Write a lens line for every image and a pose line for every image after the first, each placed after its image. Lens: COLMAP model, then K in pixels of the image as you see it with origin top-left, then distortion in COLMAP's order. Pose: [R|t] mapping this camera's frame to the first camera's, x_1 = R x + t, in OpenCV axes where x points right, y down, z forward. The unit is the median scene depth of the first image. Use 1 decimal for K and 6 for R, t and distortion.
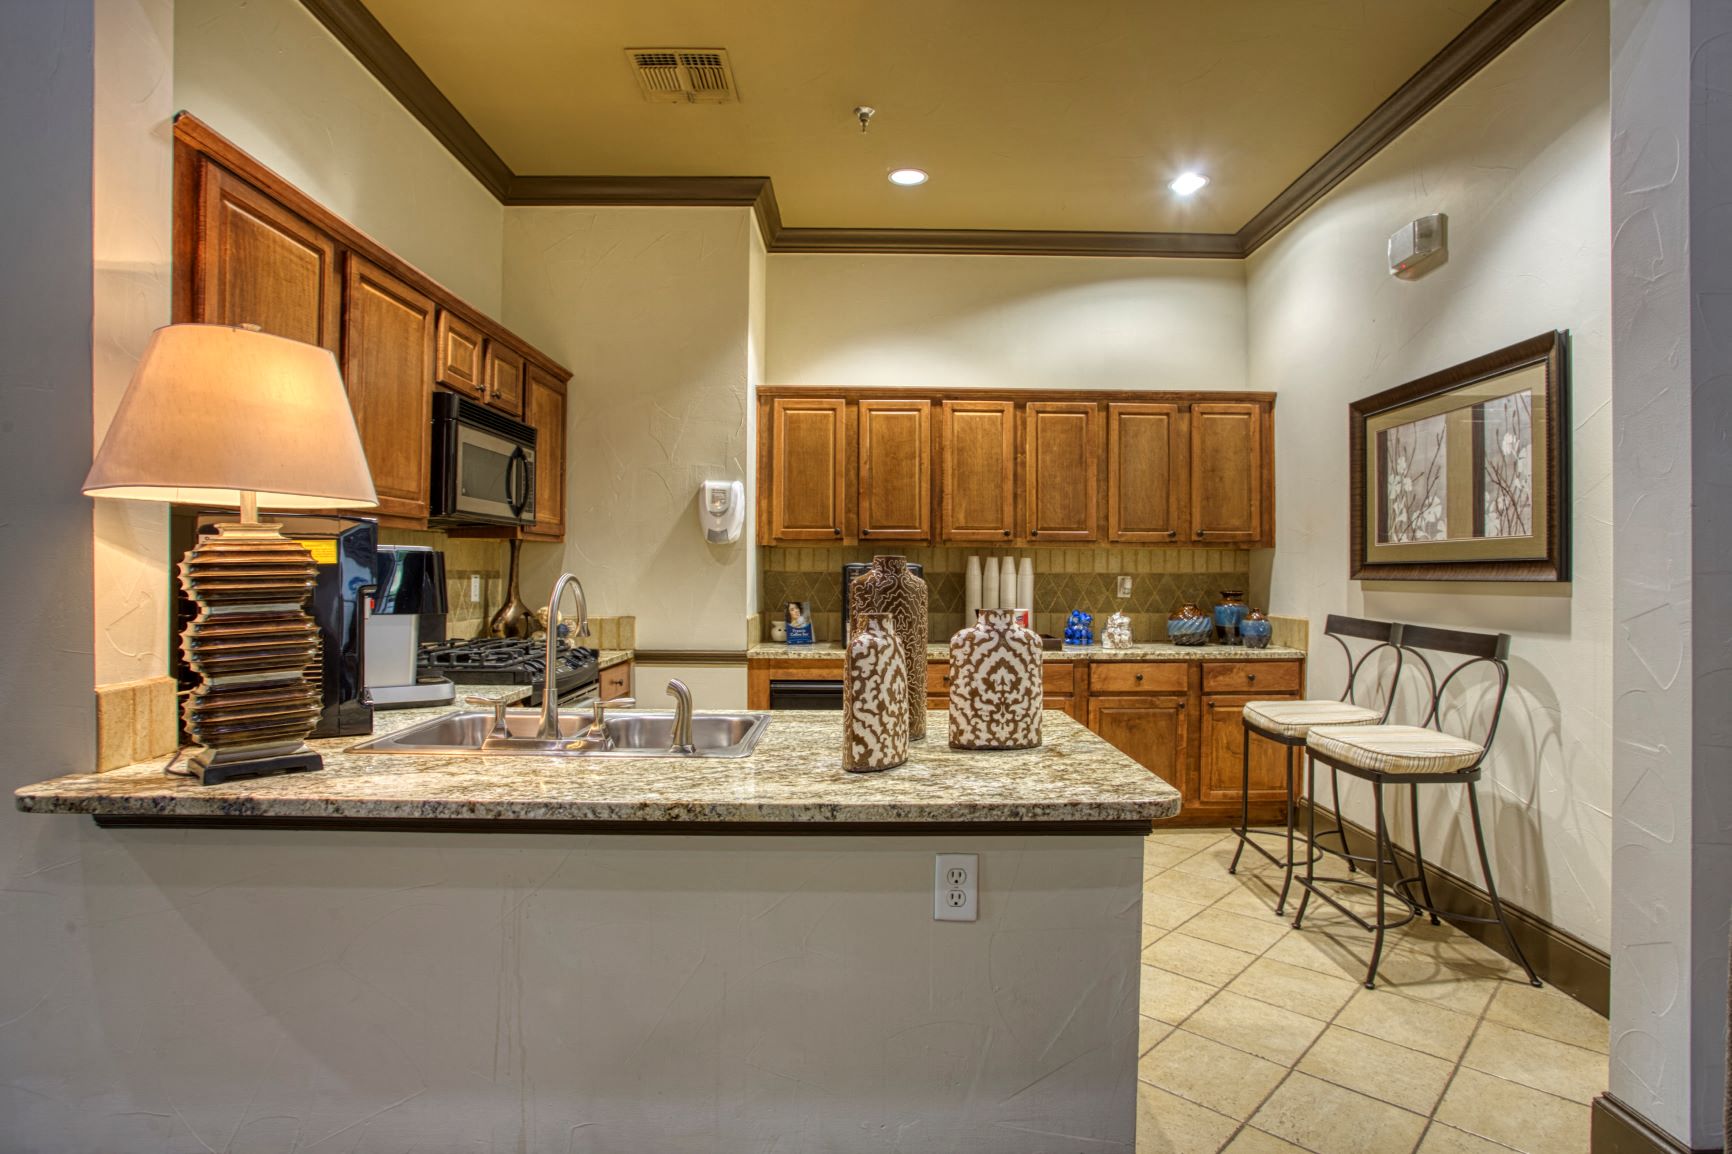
lens RADIAL K [[851.5, 0, 901.3], [0, 851.5, 570.5], [0, 0, 1]] dist [-0.076315, 0.035016]
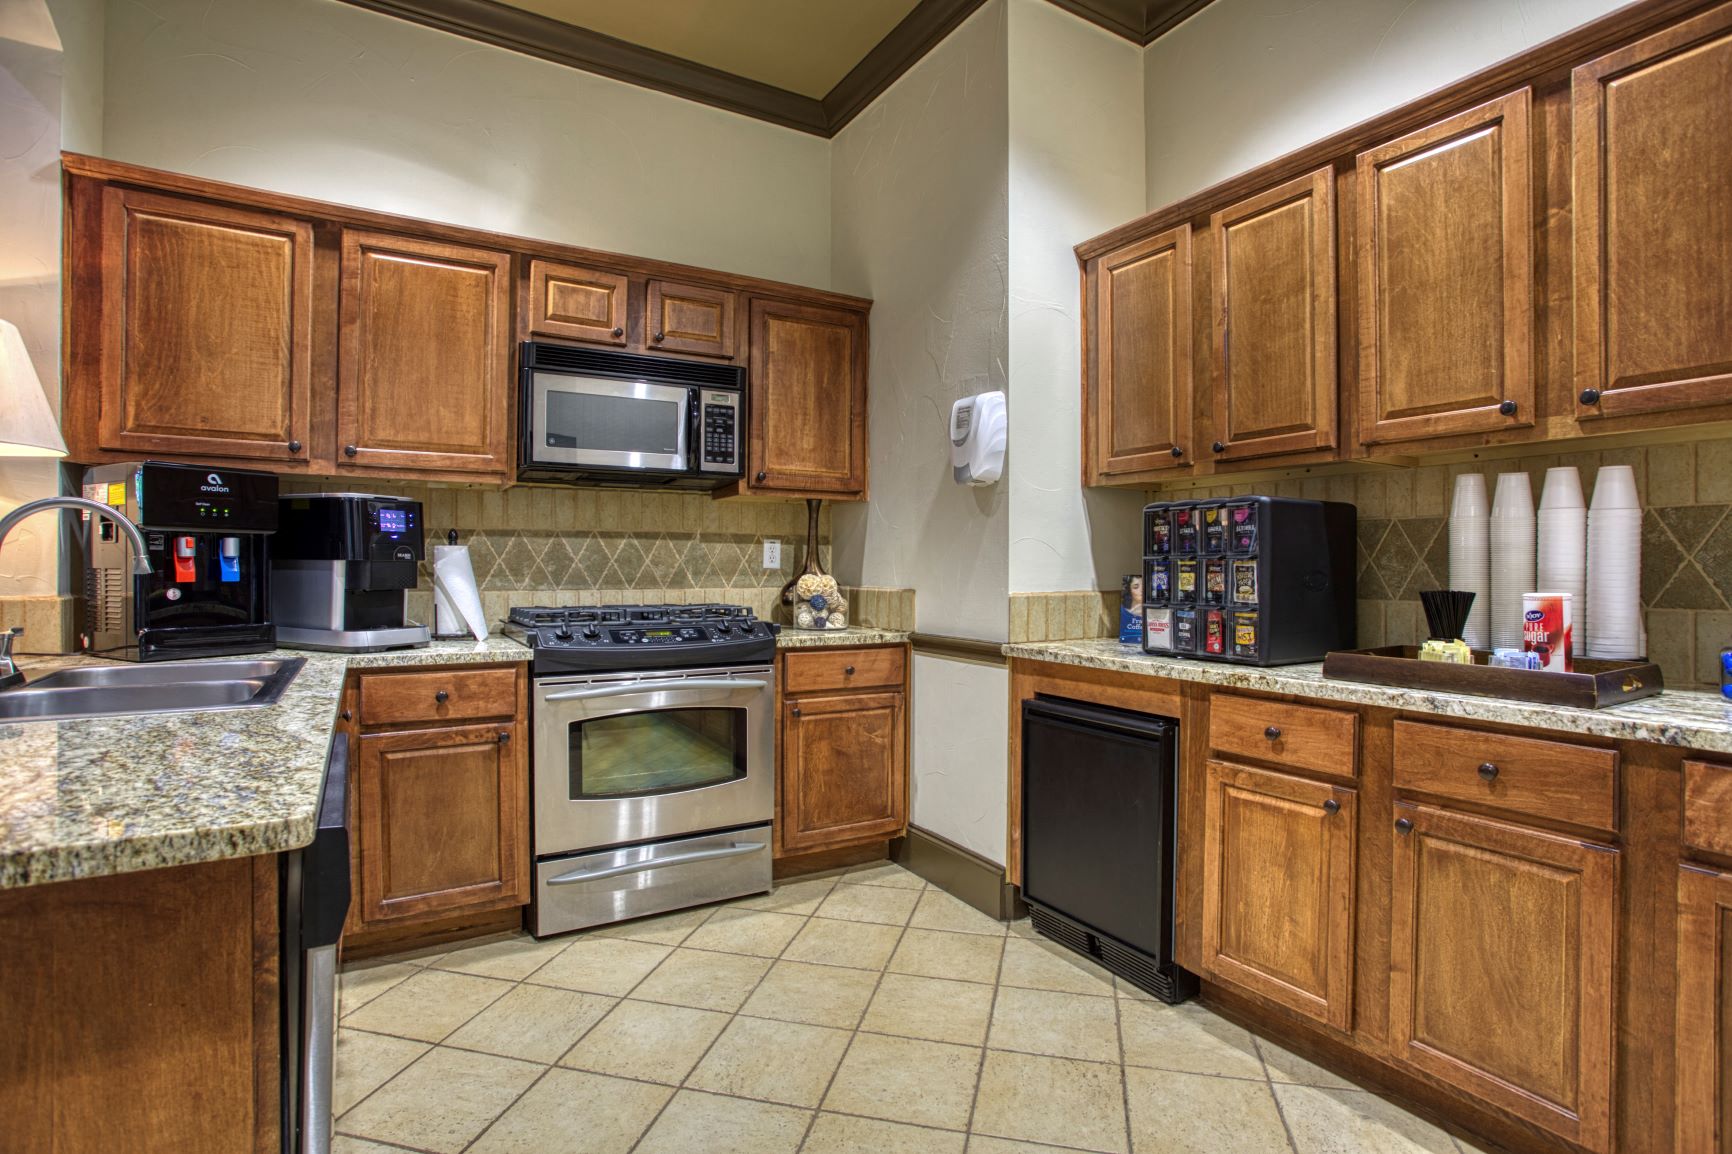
lens RADIAL K [[851.5, 0, 901.3], [0, 851.5, 570.5], [0, 0, 1]] dist [-0.076315, 0.035016]
pose [[0.499177, -0.003271, -0.866494, 0.343170], [-0.000524, 0.999992, -0.004077, 0.038560], [0.866500, 0.002489, 0.499171, 0.579471]]
